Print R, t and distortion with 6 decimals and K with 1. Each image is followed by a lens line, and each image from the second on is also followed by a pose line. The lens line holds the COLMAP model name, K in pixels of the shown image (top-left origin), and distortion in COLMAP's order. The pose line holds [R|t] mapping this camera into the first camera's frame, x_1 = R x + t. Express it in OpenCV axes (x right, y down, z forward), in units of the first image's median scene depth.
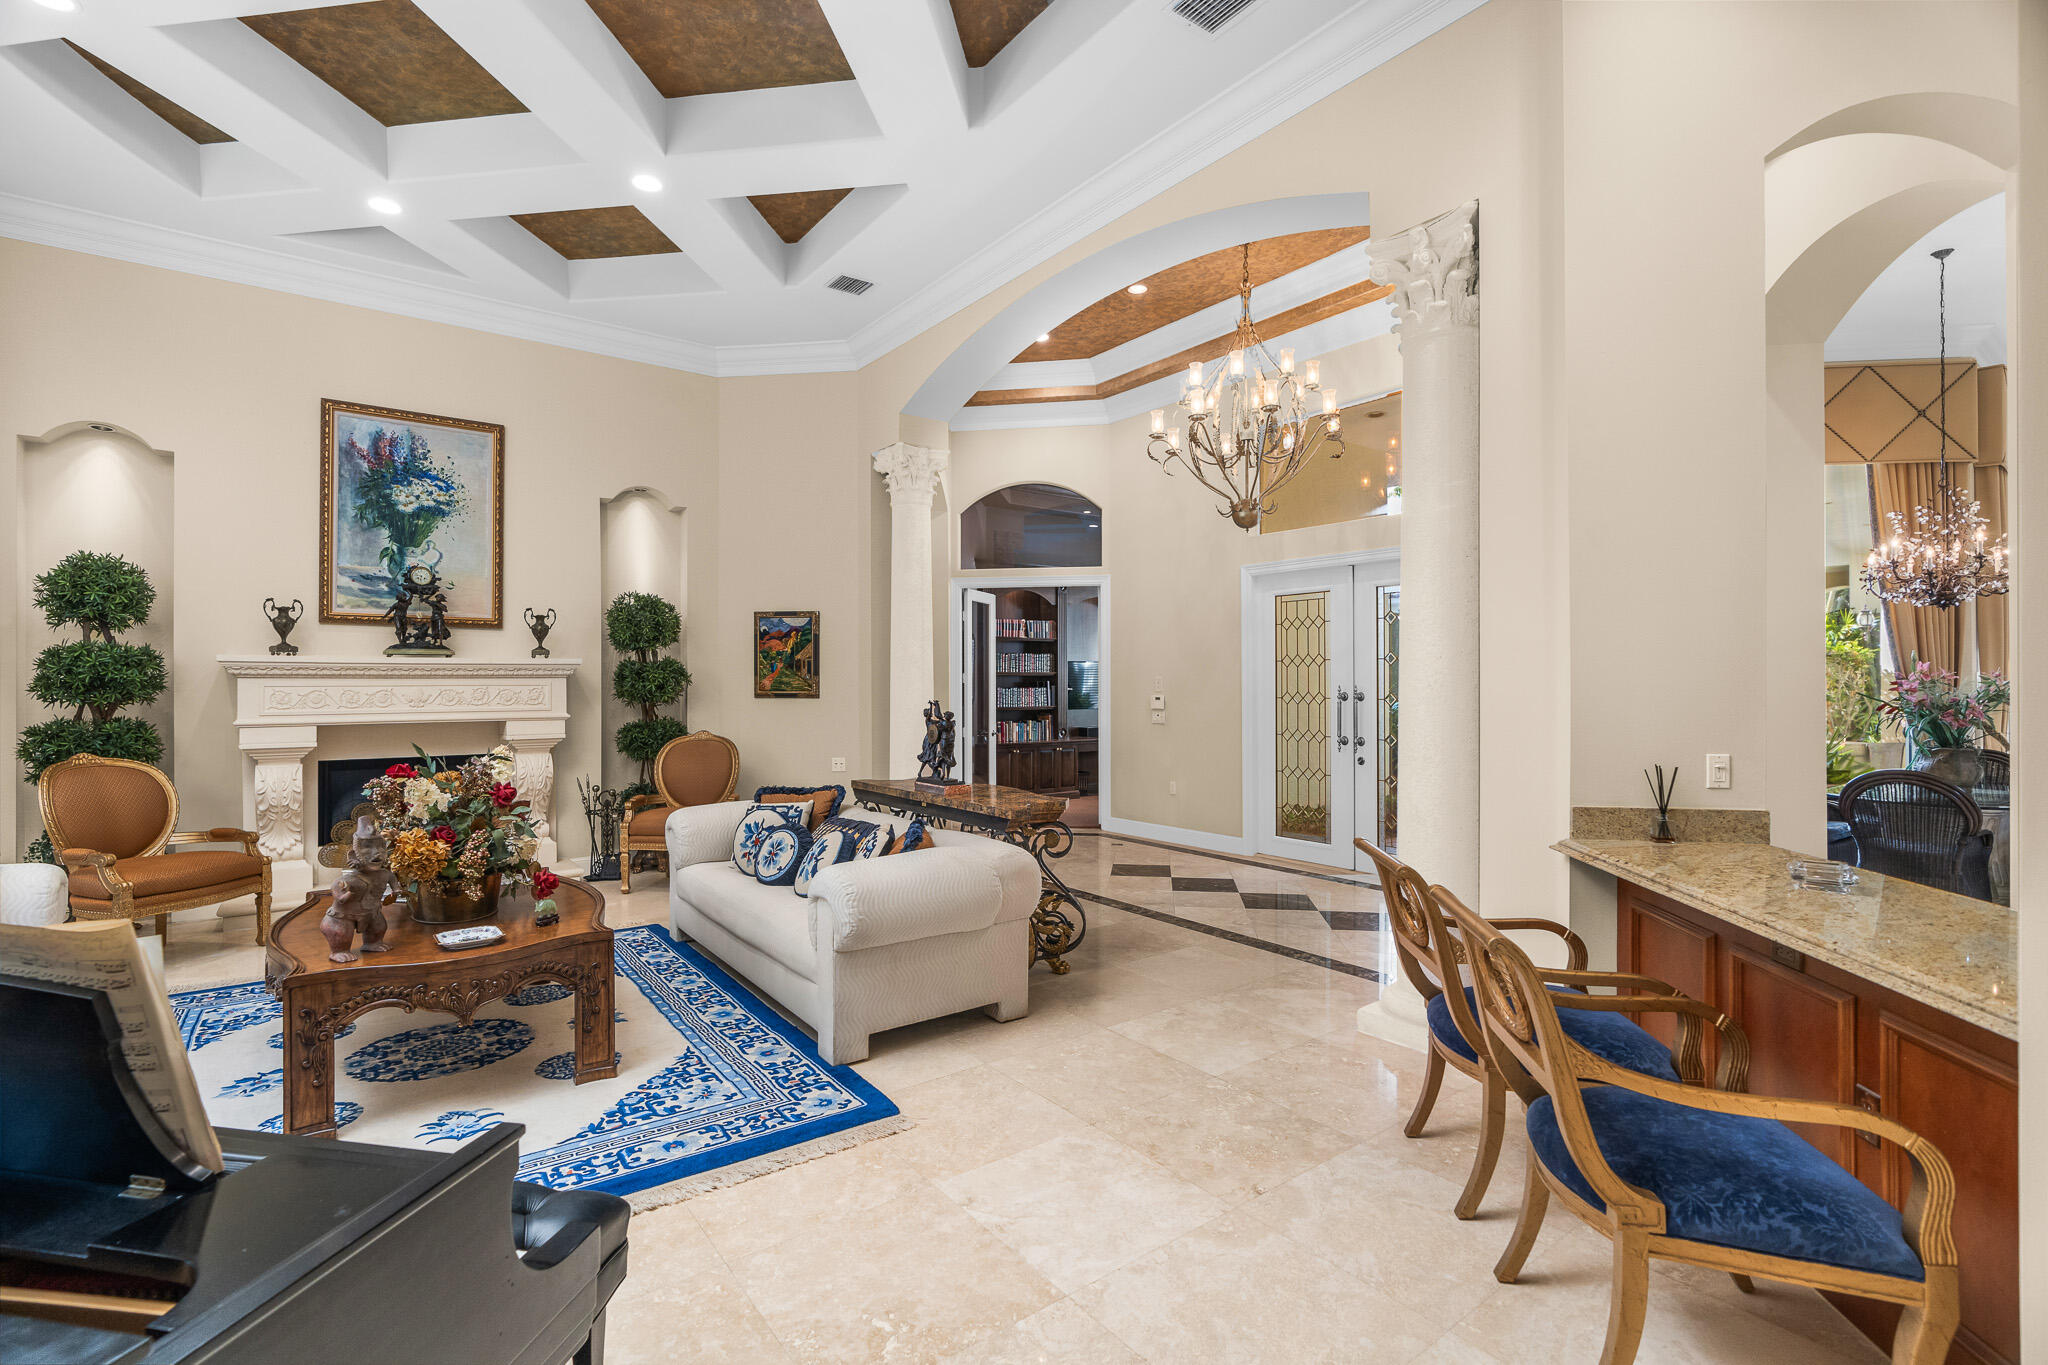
lens RADIAL K [[924.0, 0, 1019.5], [0, 924.0, 681.2], [0, 0, 1]] dist [-0.005807, 0.001329]
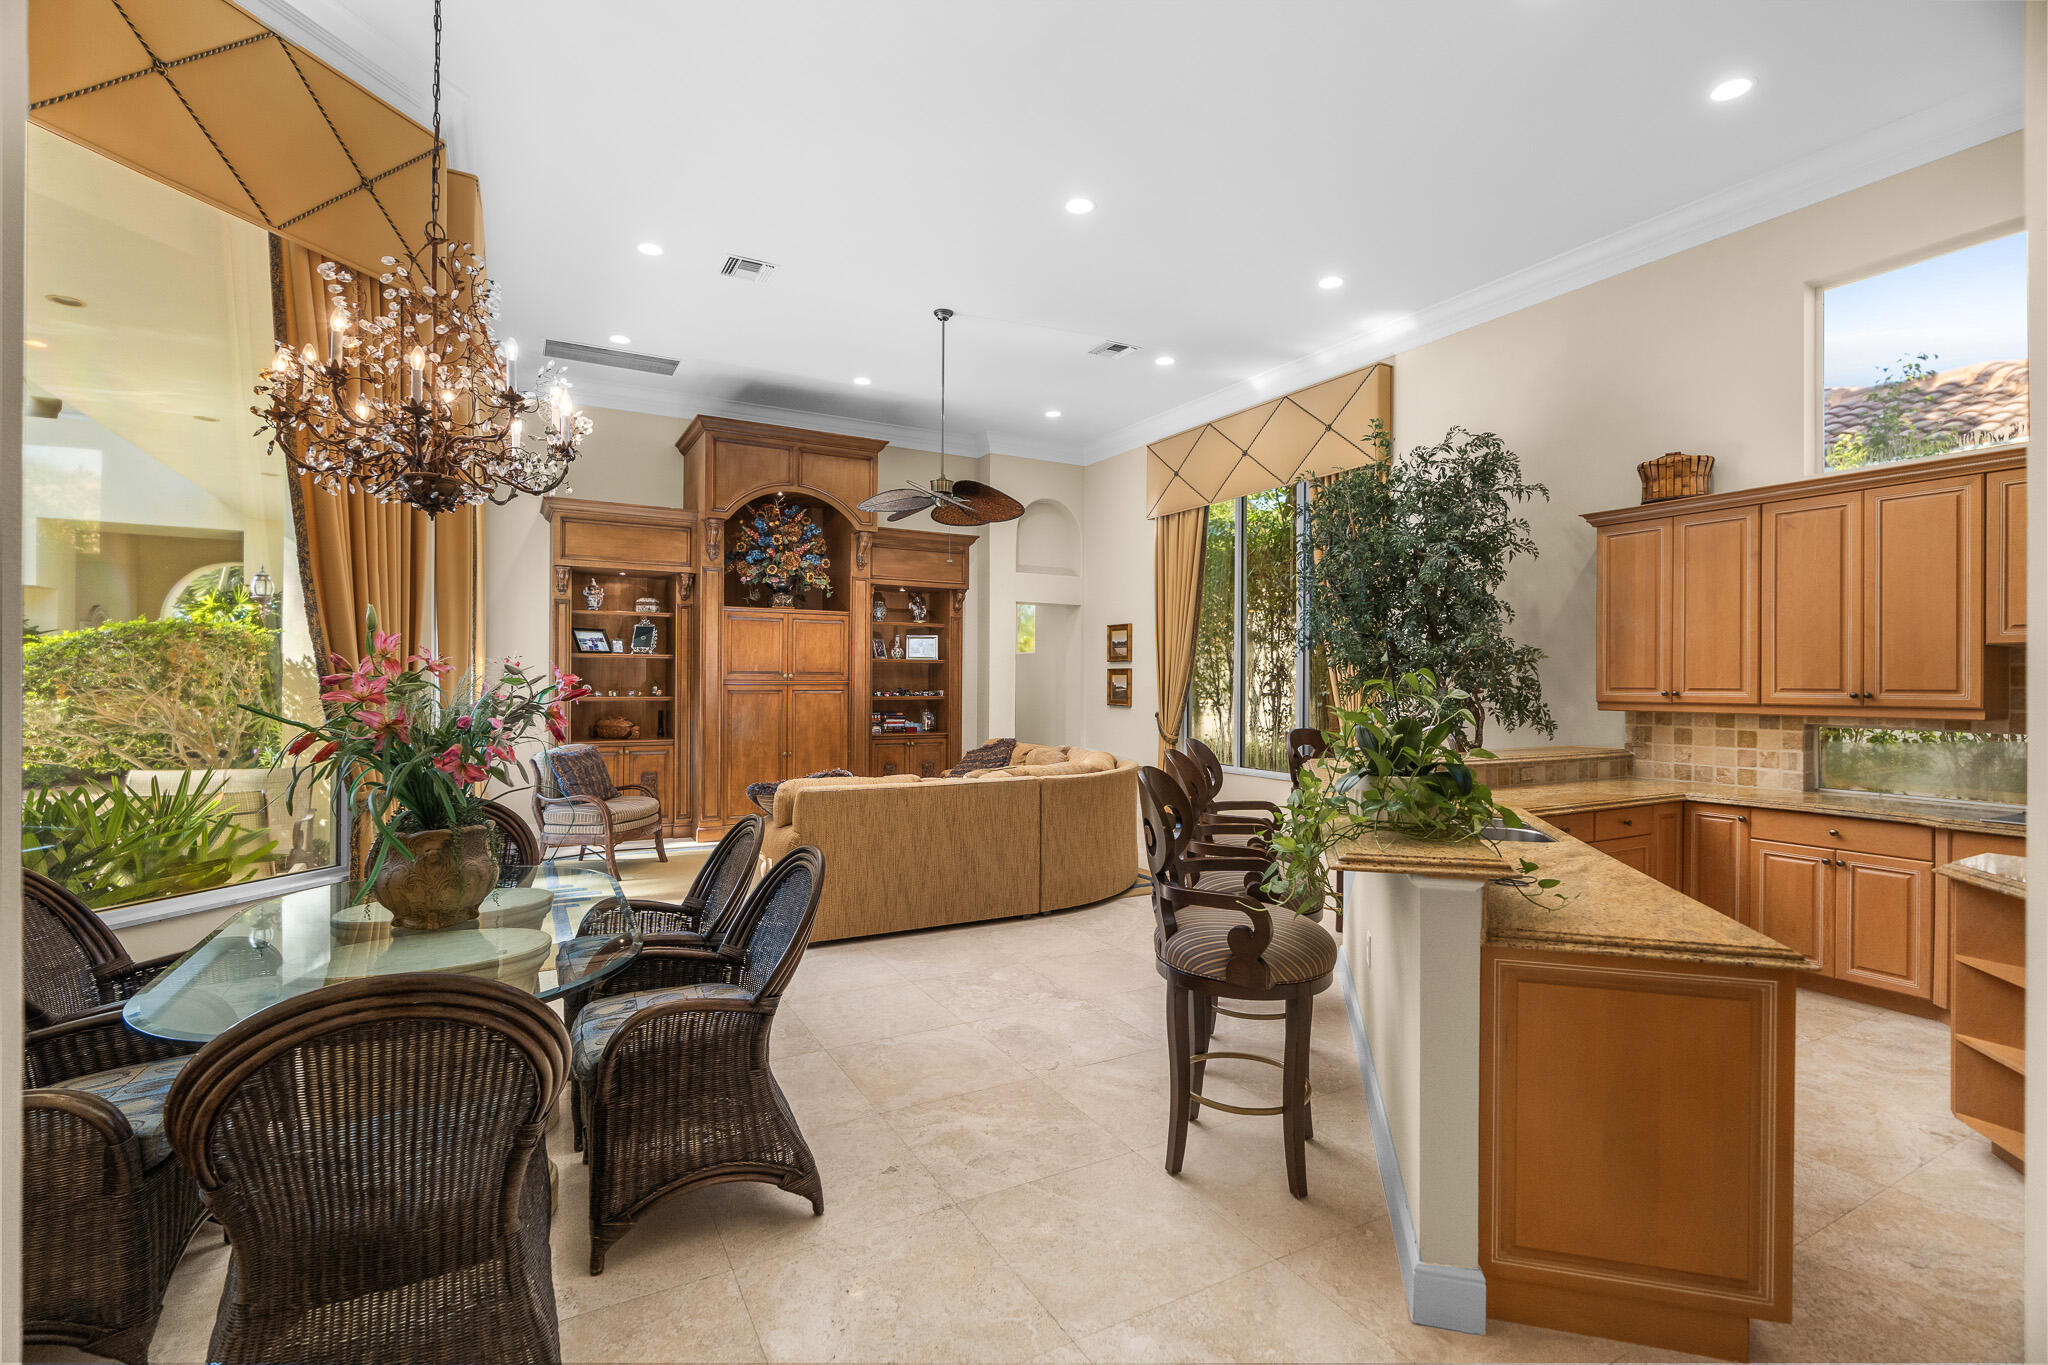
lens RADIAL K [[924.0, 0, 1019.5], [0, 924.0, 681.2], [0, 0, 1]] dist [-0.005807, 0.001329]
pose [[0.138408, 0.001646, 0.990374, 0.455565], [-0.007063, 0.999975, -0.000675, 0.001007], [-0.990350, -0.006901, 0.138416, 0.496222]]
